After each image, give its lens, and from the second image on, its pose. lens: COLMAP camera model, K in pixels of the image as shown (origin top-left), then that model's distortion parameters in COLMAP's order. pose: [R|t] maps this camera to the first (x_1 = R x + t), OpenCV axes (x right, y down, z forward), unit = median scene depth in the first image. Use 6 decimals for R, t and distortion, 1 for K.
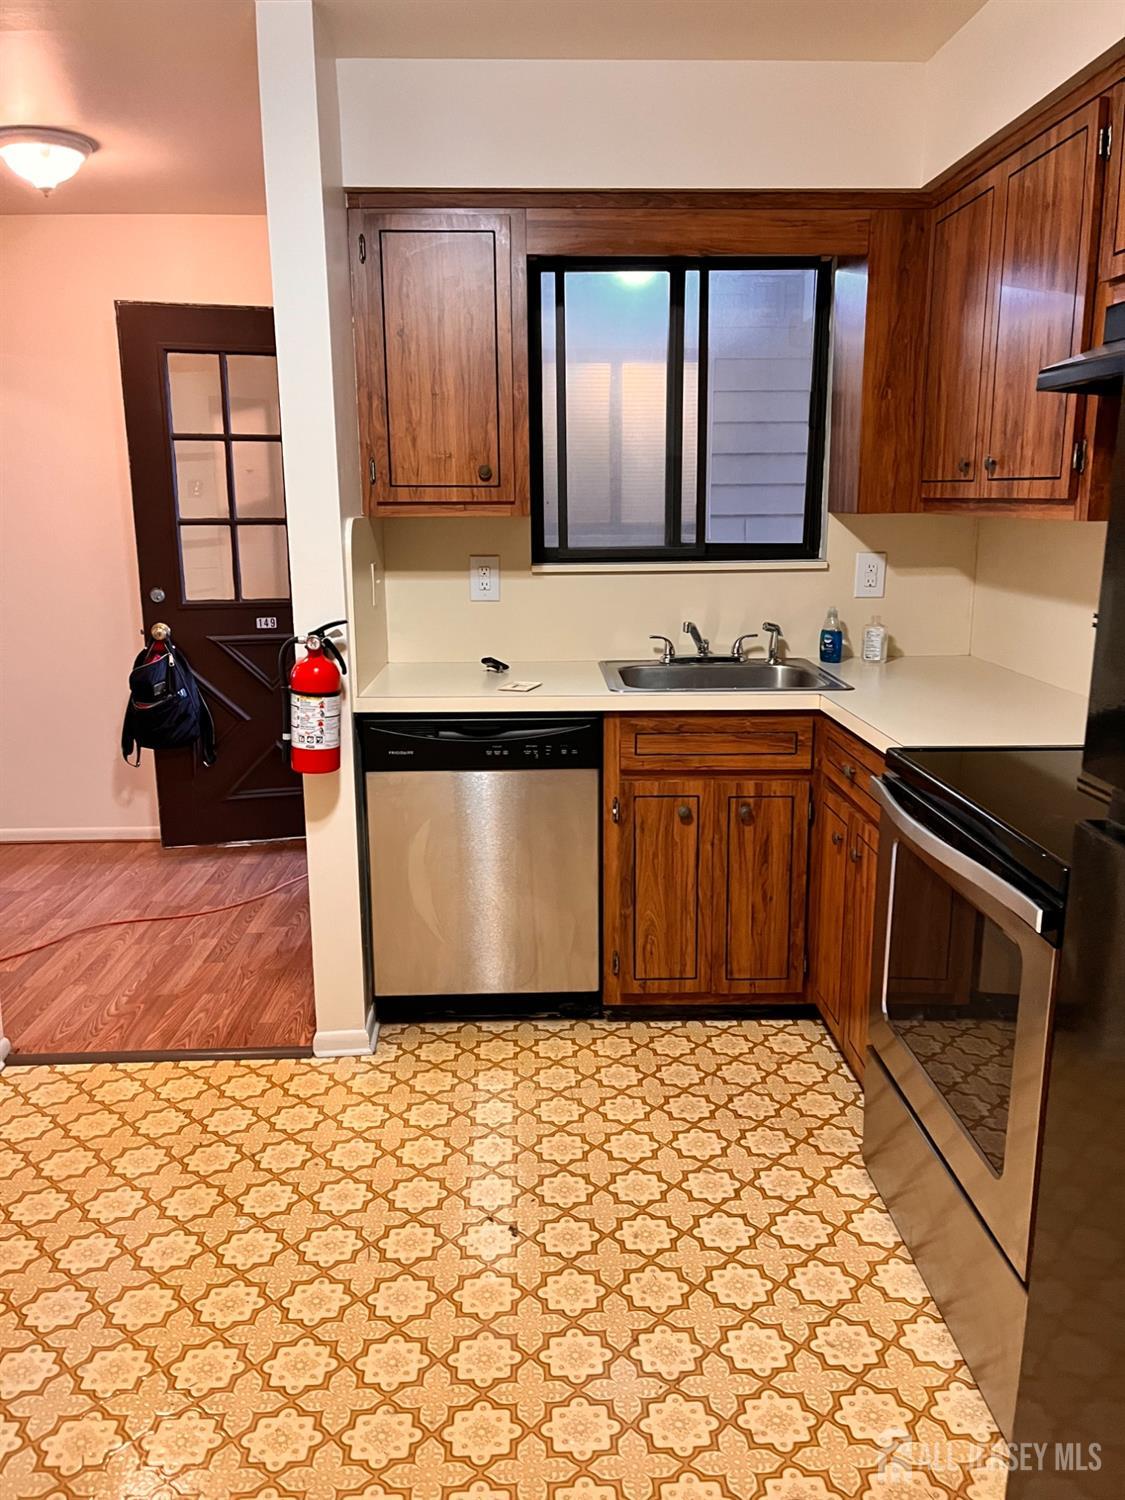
lens RADIAL K [[1139.9, 0, 567.6], [0, 1139.9, 738.9], [0, 0, 1]] dist [0.046693, -0.004506]
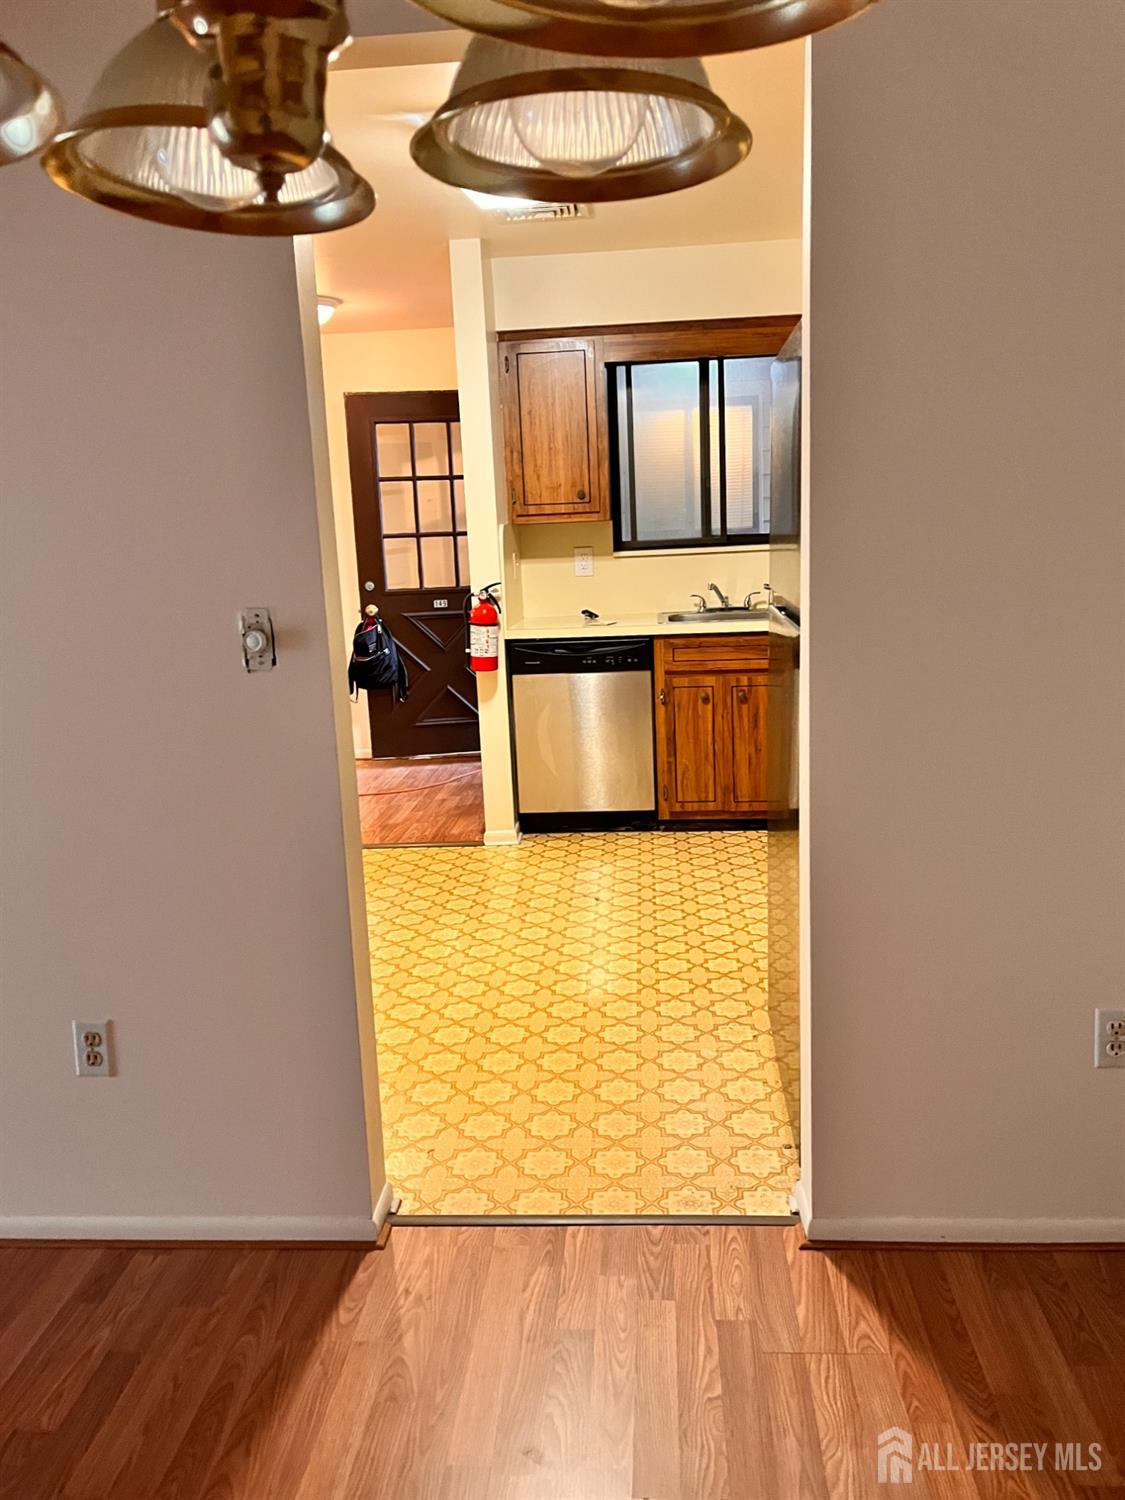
lens RADIAL K [[1139.9, 0, 569.1], [0, 1139.9, 754.0], [0, 0, 1]] dist [0.046693, -0.004506]
pose [[0.993800, -0.013990, -0.110302, 0.084602], [0.013226, 0.999883, -0.007650, 0.149654], [0.110396, 0.006144, 0.993869, -0.619517]]
